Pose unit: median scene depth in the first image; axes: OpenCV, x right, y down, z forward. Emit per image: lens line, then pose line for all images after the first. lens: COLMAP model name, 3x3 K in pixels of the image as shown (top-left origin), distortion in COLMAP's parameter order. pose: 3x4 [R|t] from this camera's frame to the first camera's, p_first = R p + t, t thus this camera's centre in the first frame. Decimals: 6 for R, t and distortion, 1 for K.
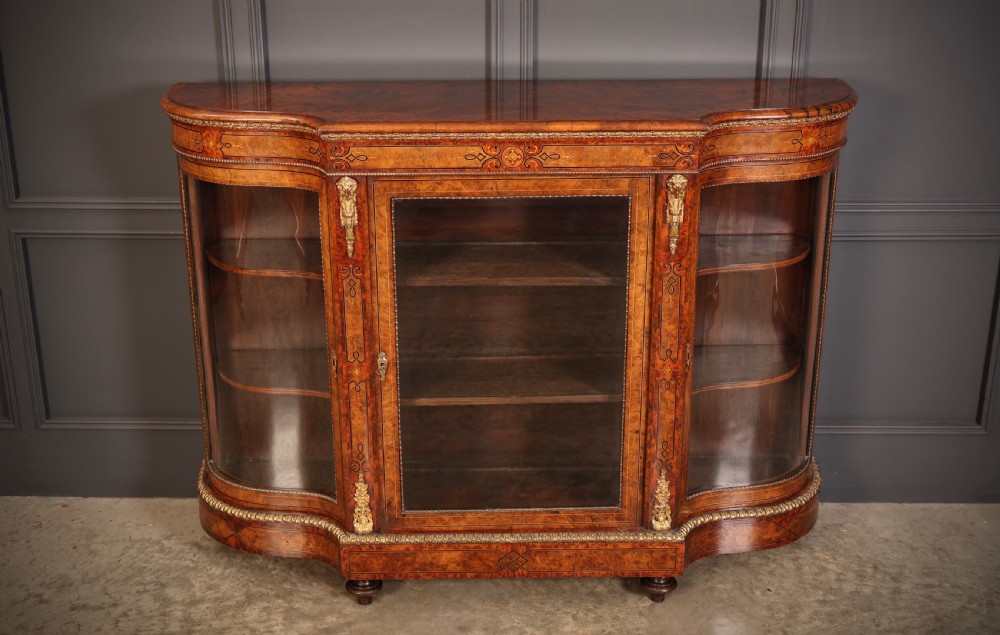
lens RADIAL K [[1265.7, 0, 491.8], [0, 1265.7, 299.5], [0, 0, 1]] dist [0.004587, 0.000000]
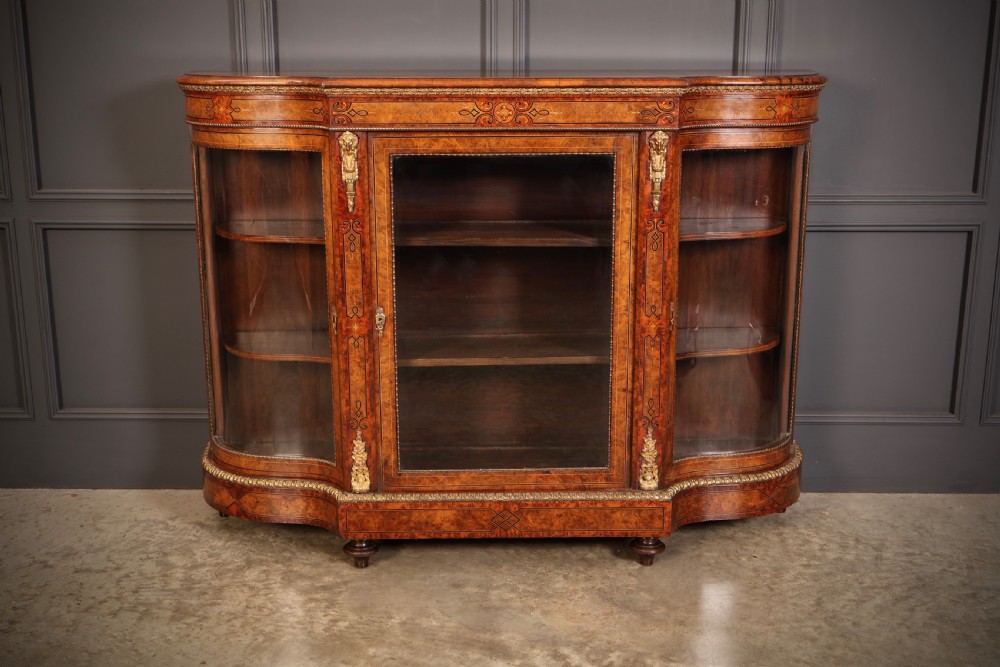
lens RADIAL K [[1176.3, 0, 500.3], [0, 1176.3, 338.1], [0, 0, 1]] dist [0.011341, 0.000000]
pose [[0.999991, 0.001367, 0.003962, 0.008520], [-0.000951, 0.994668, -0.103124, 0.159135], [-0.004081, 0.103120, 0.994661, 0.031946]]
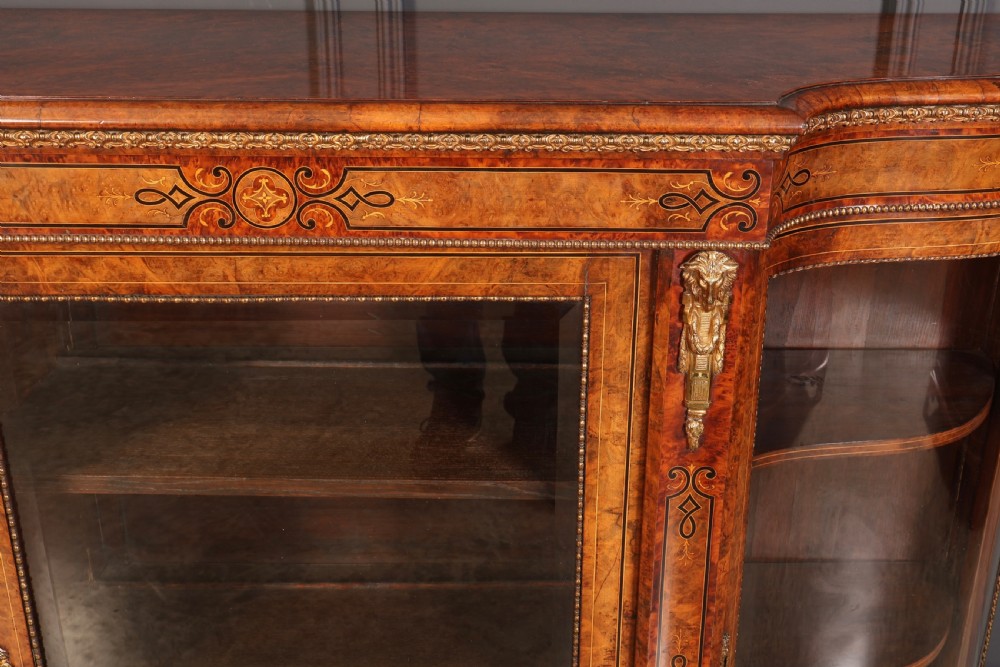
lens RADIAL K [[1176.3, 0, 502.0], [0, 1176.3, 334.0], [0, 0, 1]] dist [0.011341, 0.000000]
pose [[0.999694, 0.016603, -0.018315, 0.082858], [-0.015600, 0.998440, 0.053619, -0.082993], [0.019176, -0.053317, 0.998393, 0.588283]]
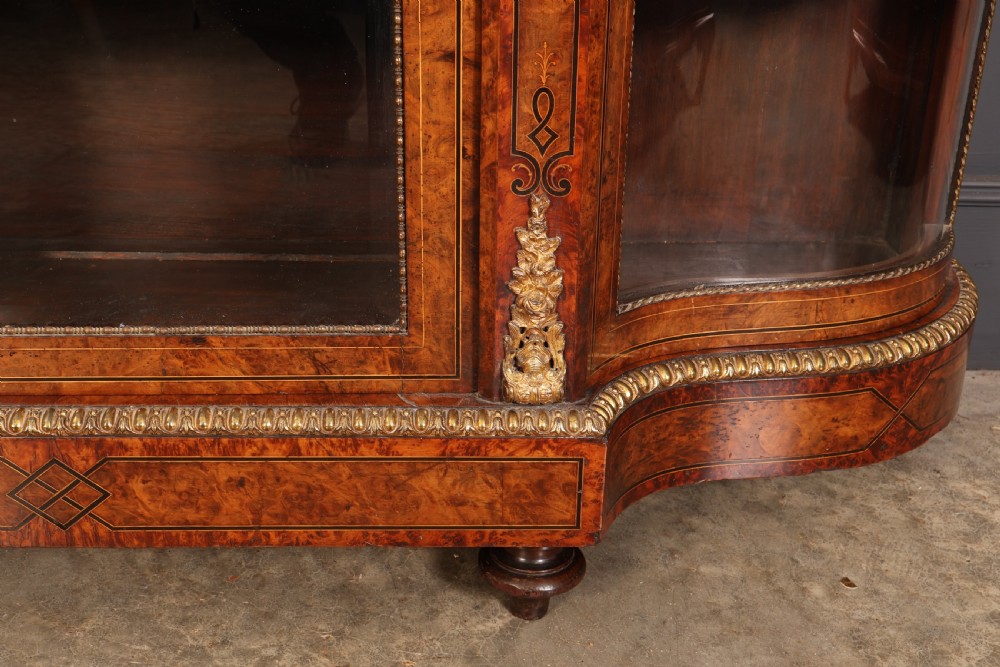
lens RADIAL K [[1176.3, 0, 499.0], [0, 1176.3, 335.4], [0, 0, 1]] dist [0.011341, 0.000000]
pose [[0.999475, 0.011501, 0.030282, 0.116789], [-0.013378, 0.997953, 0.062533, 0.148717], [-0.029501, -0.062905, 0.997583, 0.714225]]
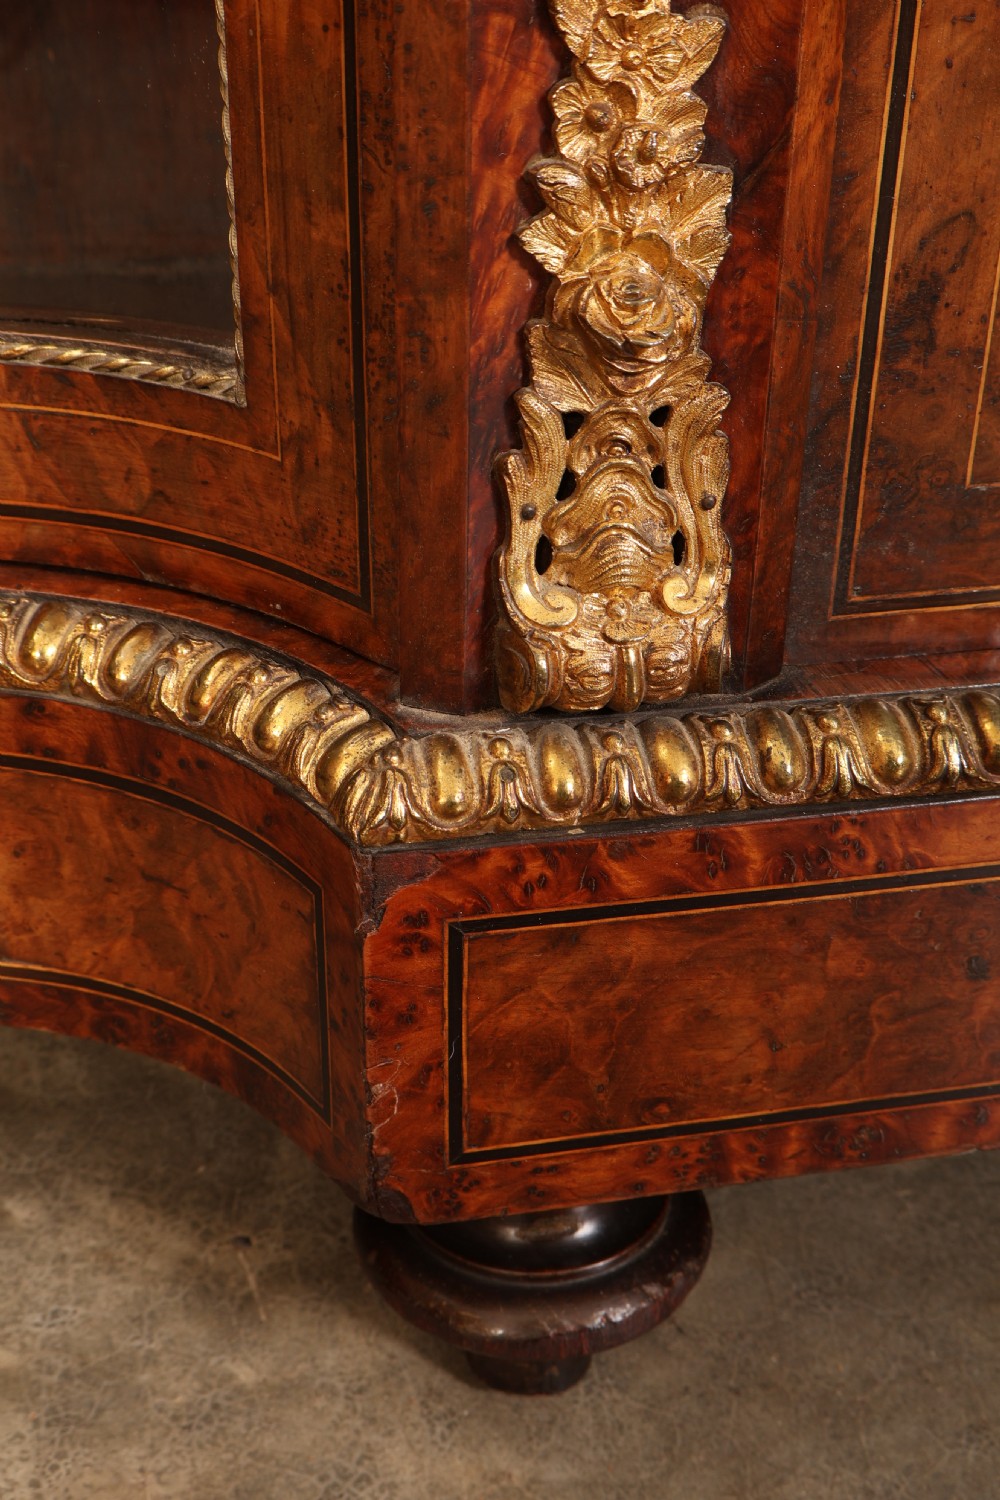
lens RADIAL K [[1764.4, 0, 498.7], [0, 1764.4, 742.8], [0, 0, 1]] dist [0.011341, 0.000000]
pose [[0.979801, -0.073769, 0.185873, -0.131506], [0.047920, 0.989004, 0.139911, 0.171470], [-0.194150, -0.128178, 0.972562, 0.889869]]
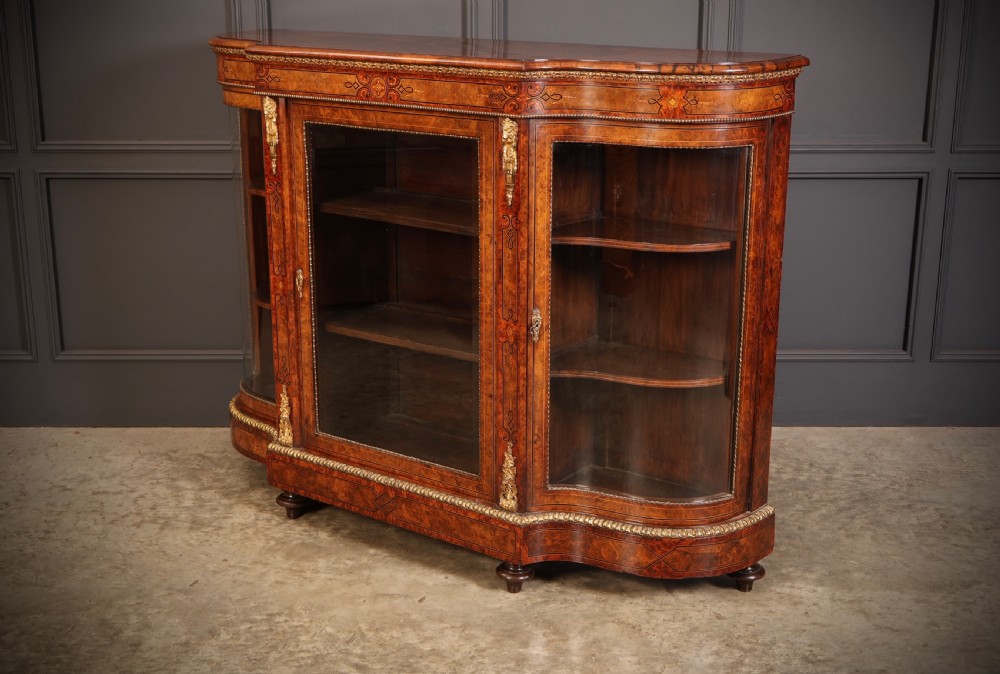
lens RADIAL K [[1368.4, 0, 512.5], [0, 1368.4, 365.8], [0, 0, 1]] dist [0.004599, 0.000000]
pose [[0.793102, 0.181566, -0.581398, 0.715695], [-0.220213, 0.975443, 0.004224, 0.072896], [0.567887, 0.124682, 0.813608, 0.157926]]
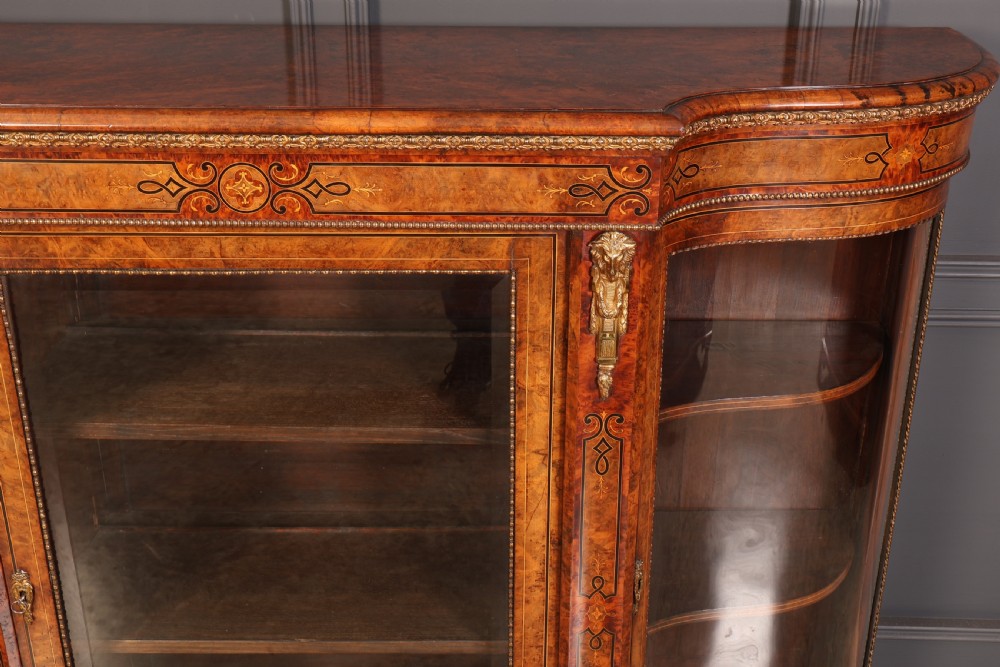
lens RADIAL K [[1176.3, 0, 493.2], [0, 1176.3, 324.9], [0, 0, 1]] dist [0.011341, 0.000000]
pose [[0.999642, 0.016616, -0.020993, 0.102231], [-0.015446, 0.998384, 0.054689, -0.079289], [0.021868, -0.054345, 0.998283, 0.522496]]
